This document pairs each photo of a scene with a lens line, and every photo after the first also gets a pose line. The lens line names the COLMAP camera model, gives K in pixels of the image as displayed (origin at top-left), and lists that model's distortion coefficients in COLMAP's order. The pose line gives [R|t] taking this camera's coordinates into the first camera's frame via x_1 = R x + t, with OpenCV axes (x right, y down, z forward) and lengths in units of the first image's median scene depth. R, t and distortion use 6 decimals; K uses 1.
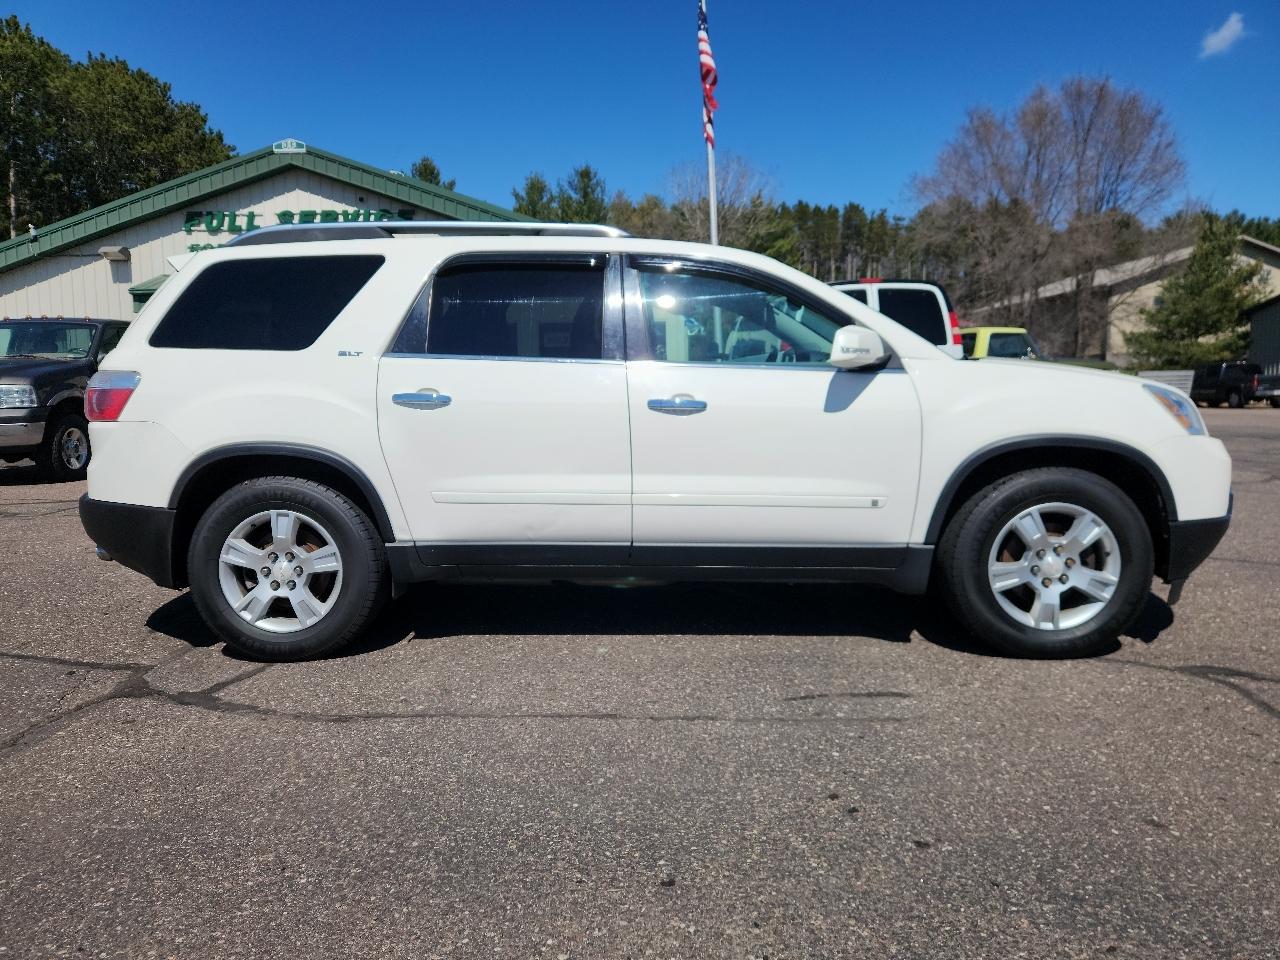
lens RADIAL K [[880.6, 0, 638.1], [0, 880.6, 480.6], [0, 0, 1]] dist [0.060517, -0.059371]
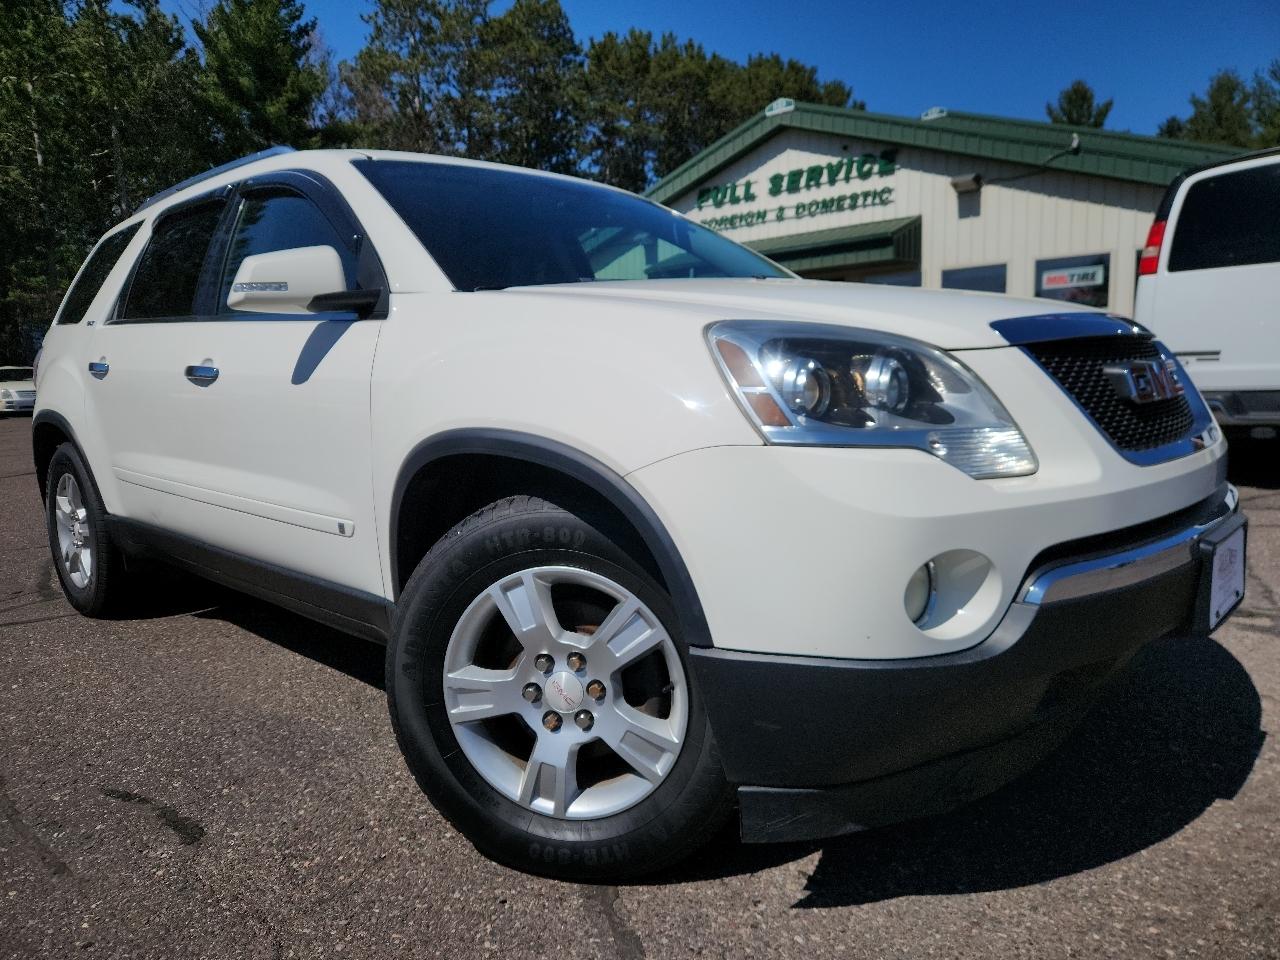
lens RADIAL K [[880.6, 0, 638.1], [0, 880.6, 480.6], [0, 0, 1]] dist [0.060517, -0.059371]
pose [[0.741944, 0.074546, -0.666305, 0.181407], [-0.045015, 0.997096, 0.061429, -0.012091], [0.668949, -0.015583, 0.743145, 0.146303]]
